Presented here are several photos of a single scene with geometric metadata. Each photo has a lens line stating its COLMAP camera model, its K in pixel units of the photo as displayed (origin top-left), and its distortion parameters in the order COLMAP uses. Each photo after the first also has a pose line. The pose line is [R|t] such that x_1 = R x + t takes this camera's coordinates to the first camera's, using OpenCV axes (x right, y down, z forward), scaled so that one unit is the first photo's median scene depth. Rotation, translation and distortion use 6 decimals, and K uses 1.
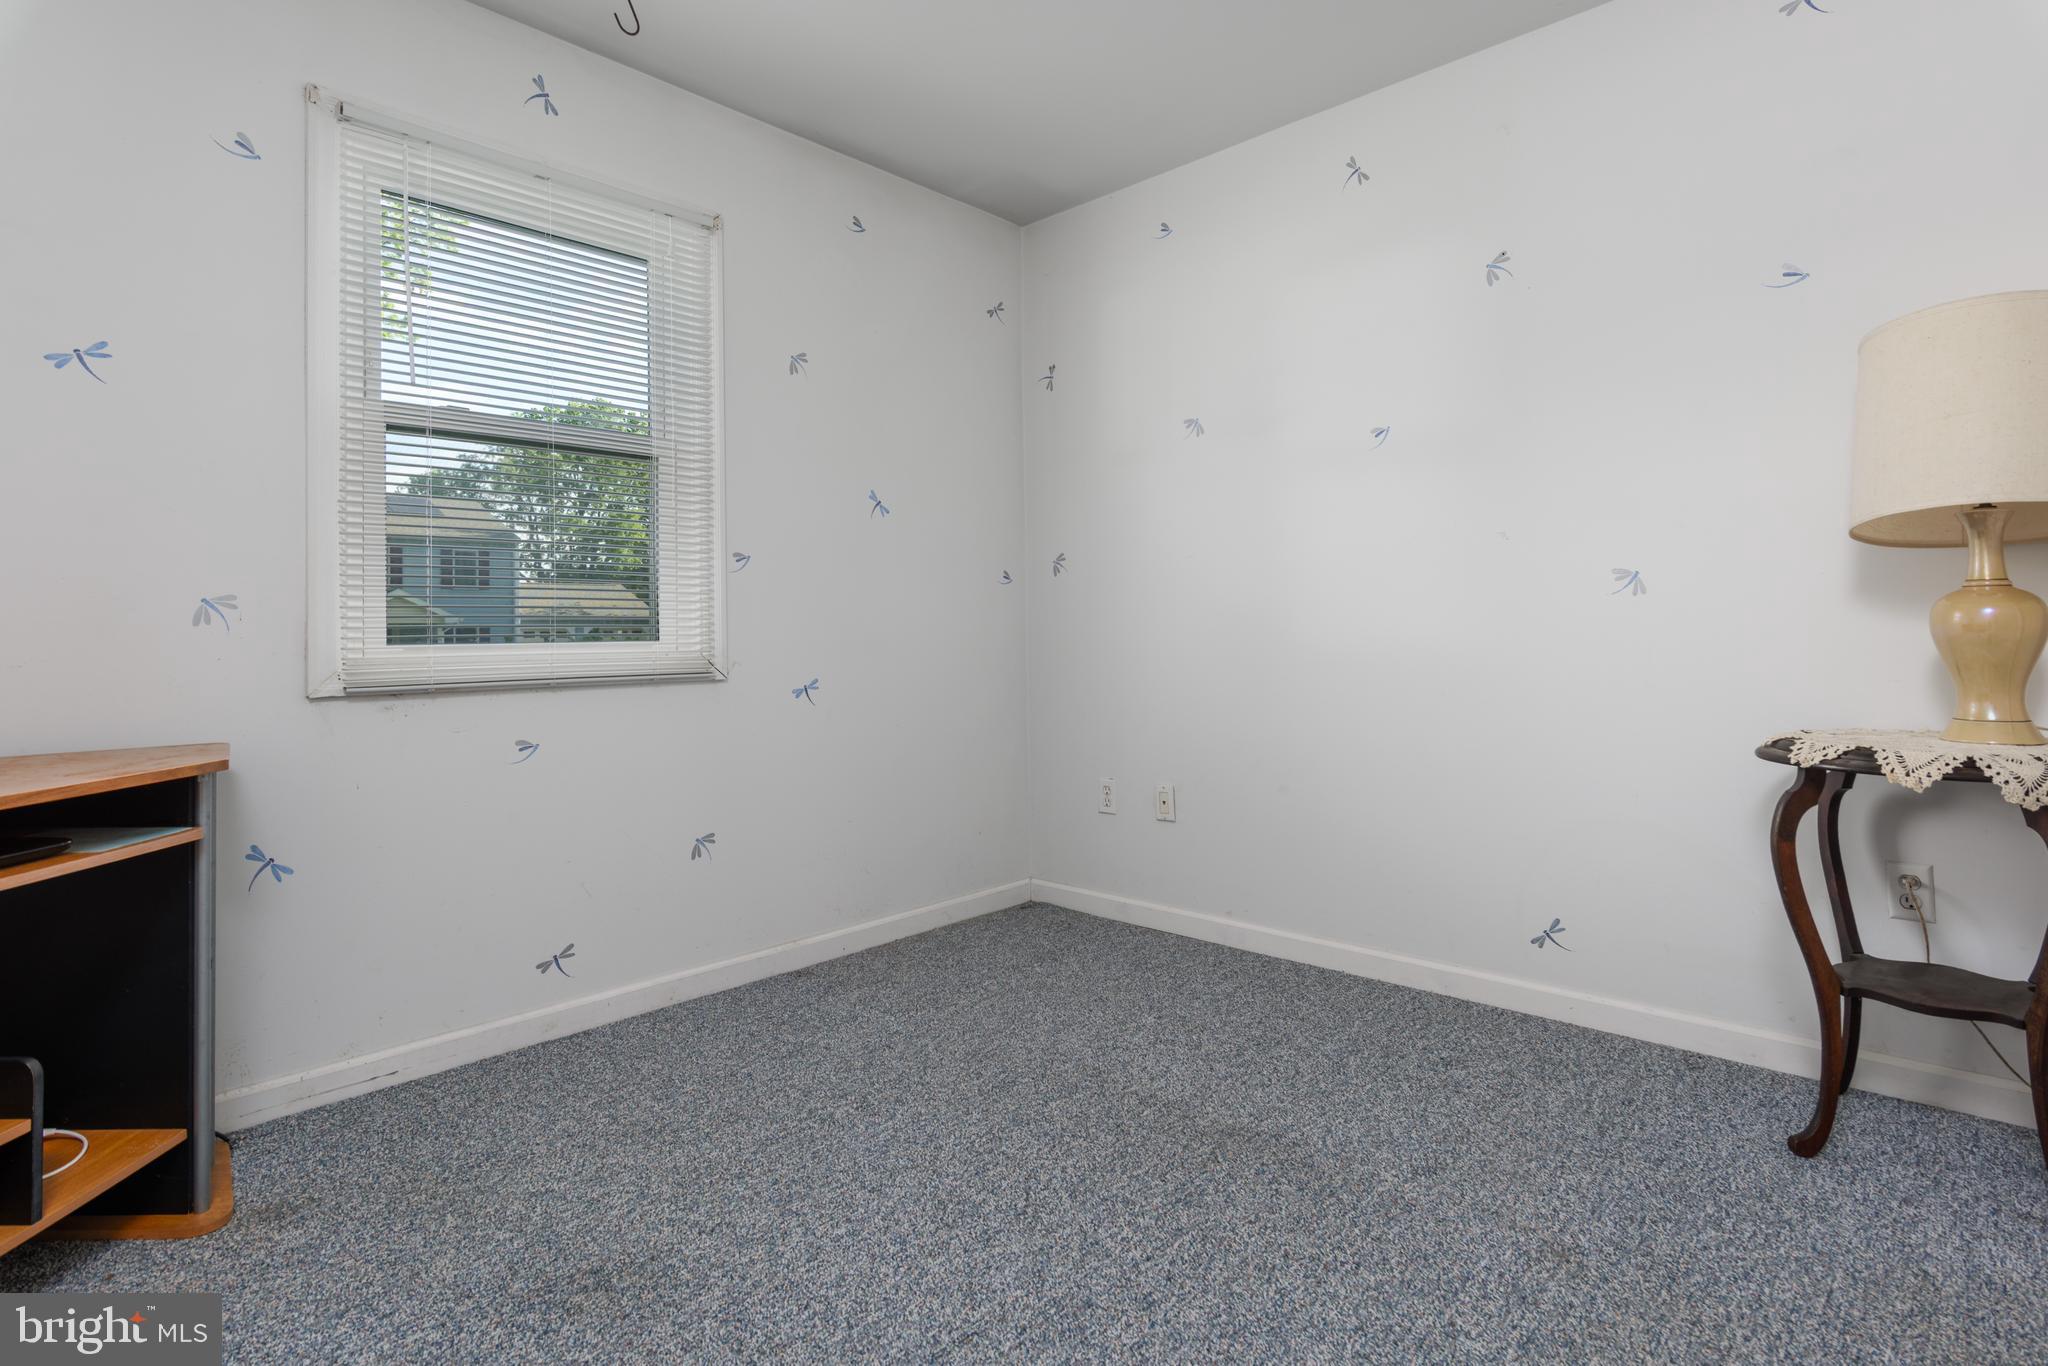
lens RADIAL K [[1022.9, 0, 1021.4], [0, 1022.9, 668.0], [0, 0, 1]] dist [-0.004219, 0.001291]
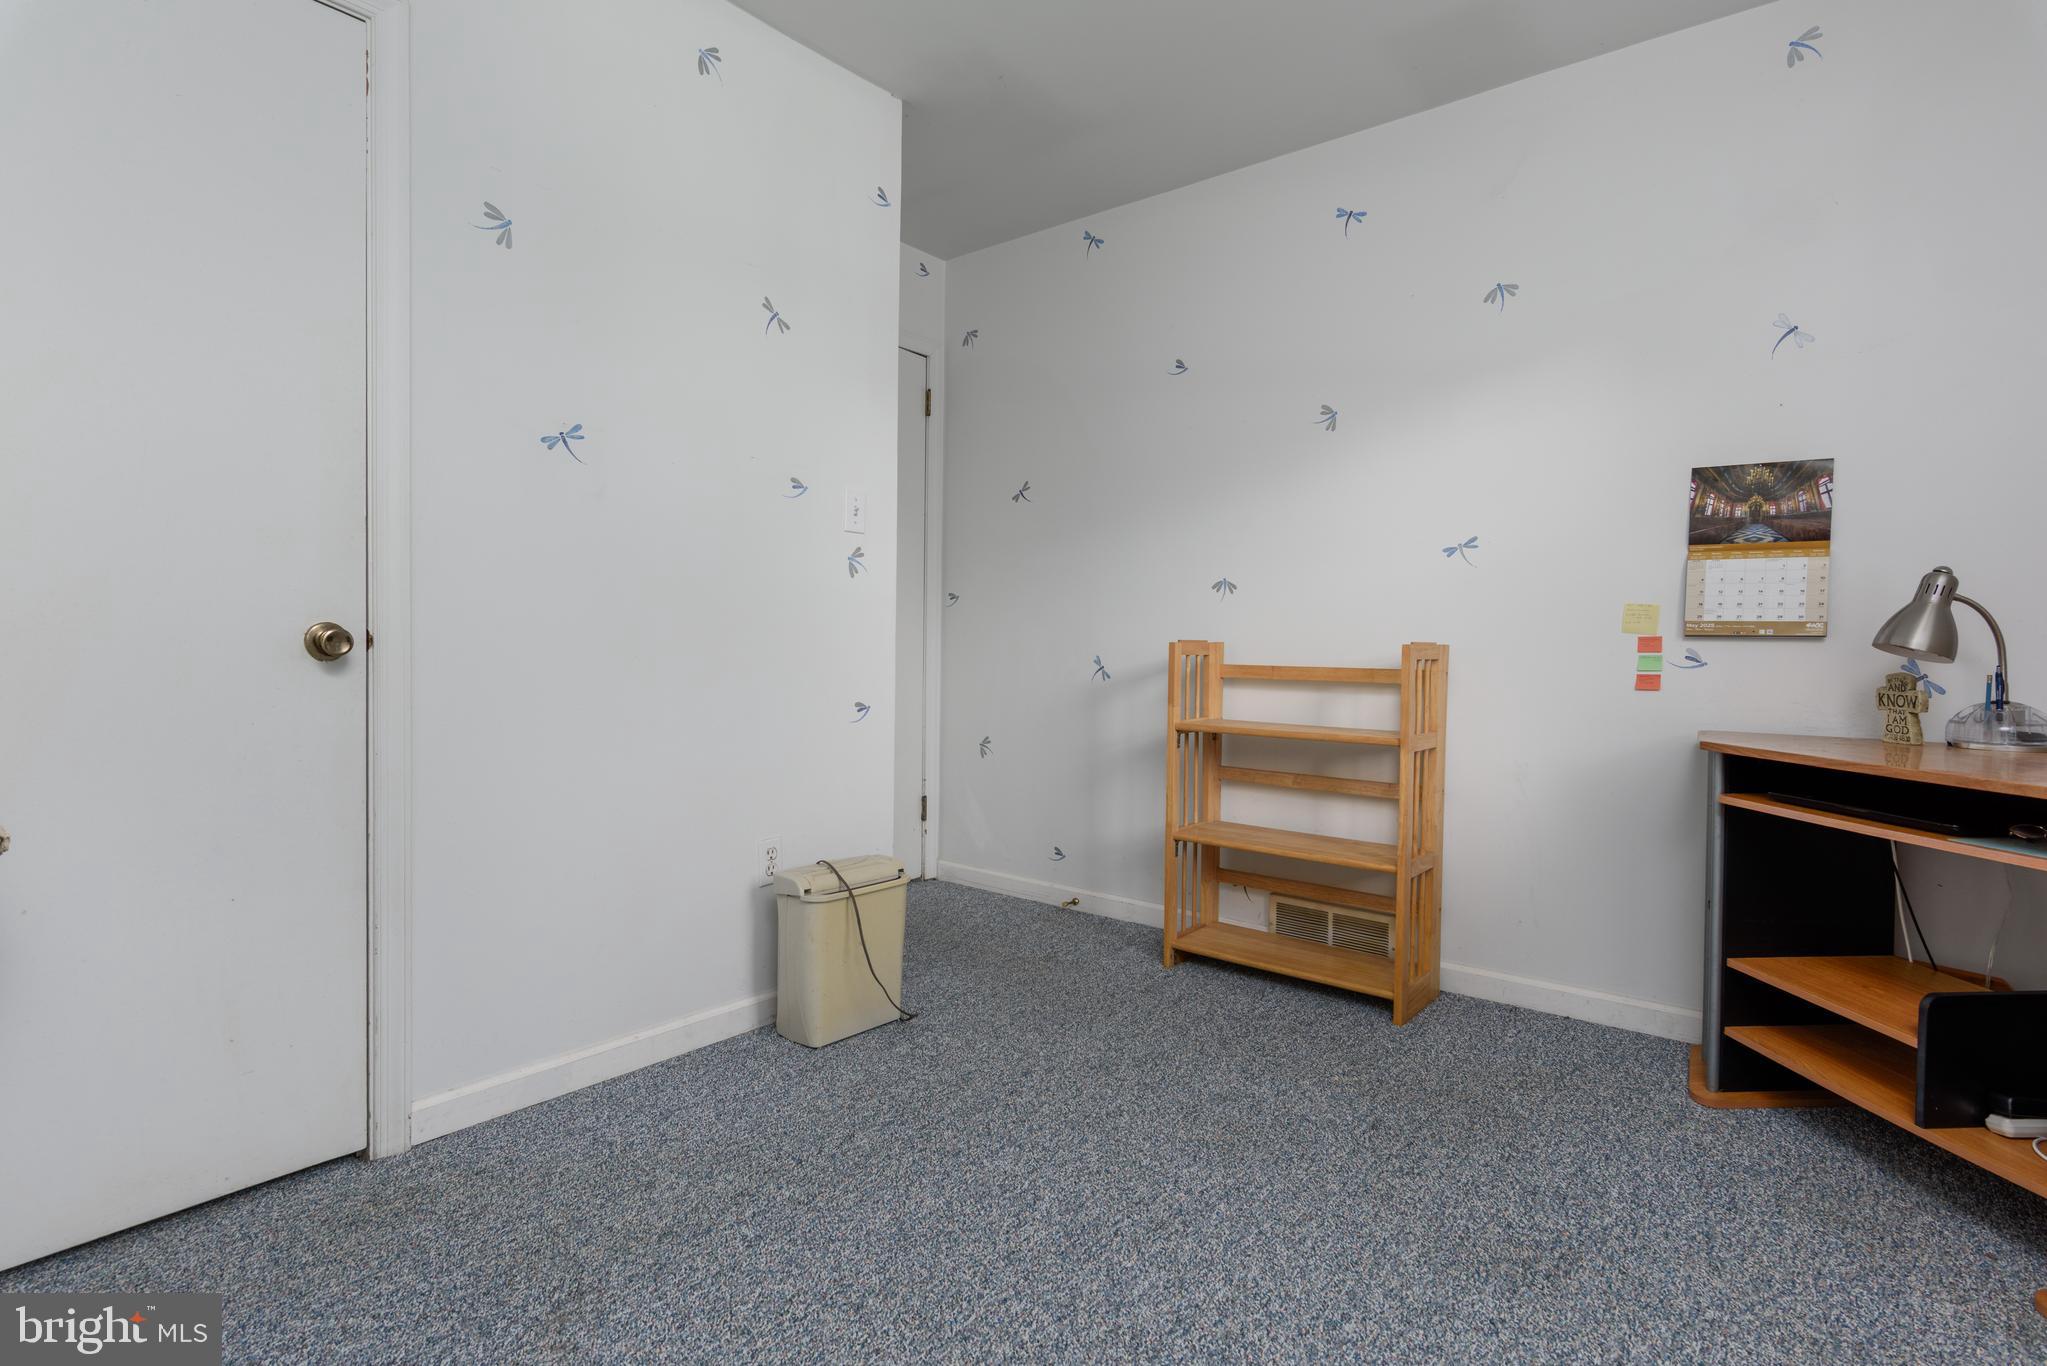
lens RADIAL K [[1022.4, 0, 1024.2], [0, 1022.4, 673.7], [0, 0, 1]] dist [-0.004219, 0.001291]
pose [[-0.997440, 0.006459, -0.071213, 0.174910], [0.002251, 0.998254, 0.059017, -0.067818], [0.071470, 0.058706, -0.995714, 1.976426]]
